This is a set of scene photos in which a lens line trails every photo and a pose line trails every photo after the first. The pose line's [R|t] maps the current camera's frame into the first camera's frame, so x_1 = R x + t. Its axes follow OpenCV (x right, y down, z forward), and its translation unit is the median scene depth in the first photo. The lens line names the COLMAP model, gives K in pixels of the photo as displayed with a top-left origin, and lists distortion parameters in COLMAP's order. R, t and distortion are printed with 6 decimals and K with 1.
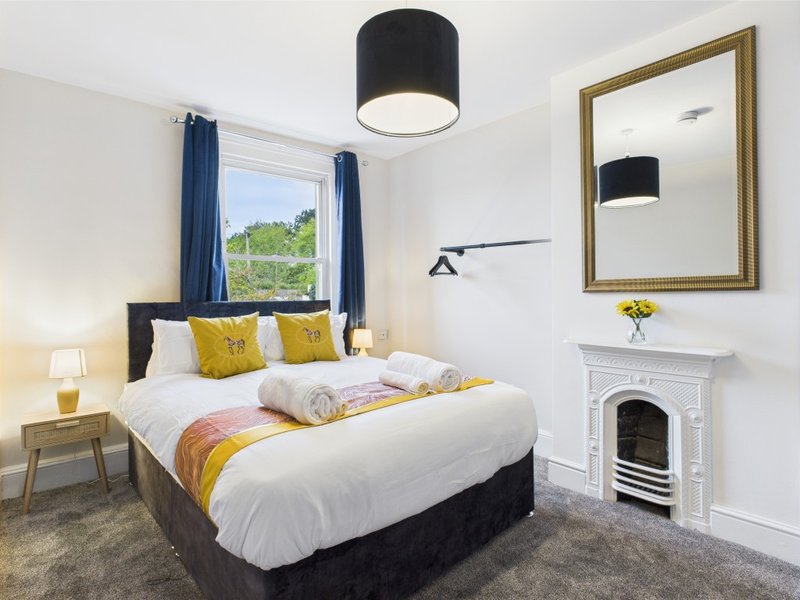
lens RADIAL K [[419.2, 0, 398.5], [0, 419.2, 300.5], [0, 0, 1]] dist [0.003529, -0.000684]
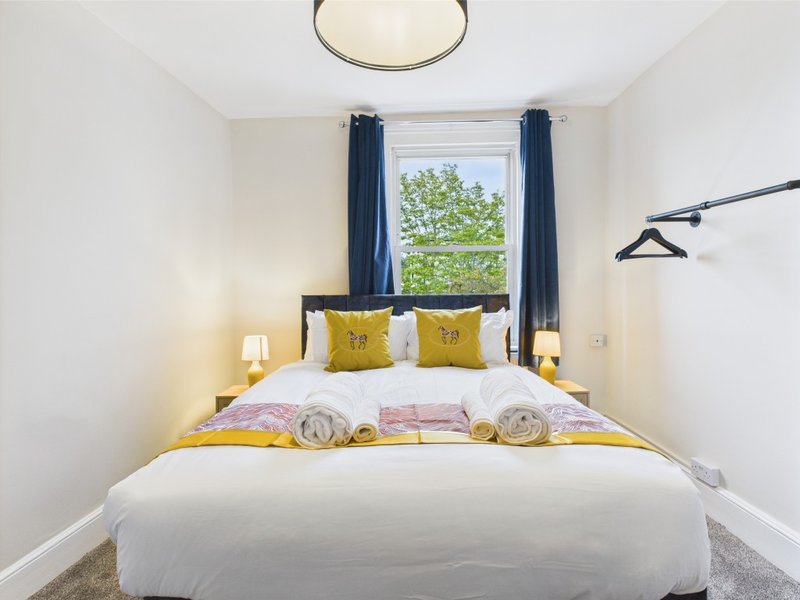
lens RADIAL K [[419.2, 0, 398.7], [0, 419.2, 295.0], [0, 0, 1]] dist [0.003529, -0.000684]
pose [[0.746262, 0.012803, -0.665530, 0.273341], [-0.007463, 0.999913, 0.010867, -0.008307], [0.665611, -0.003143, 0.746292, 0.275710]]
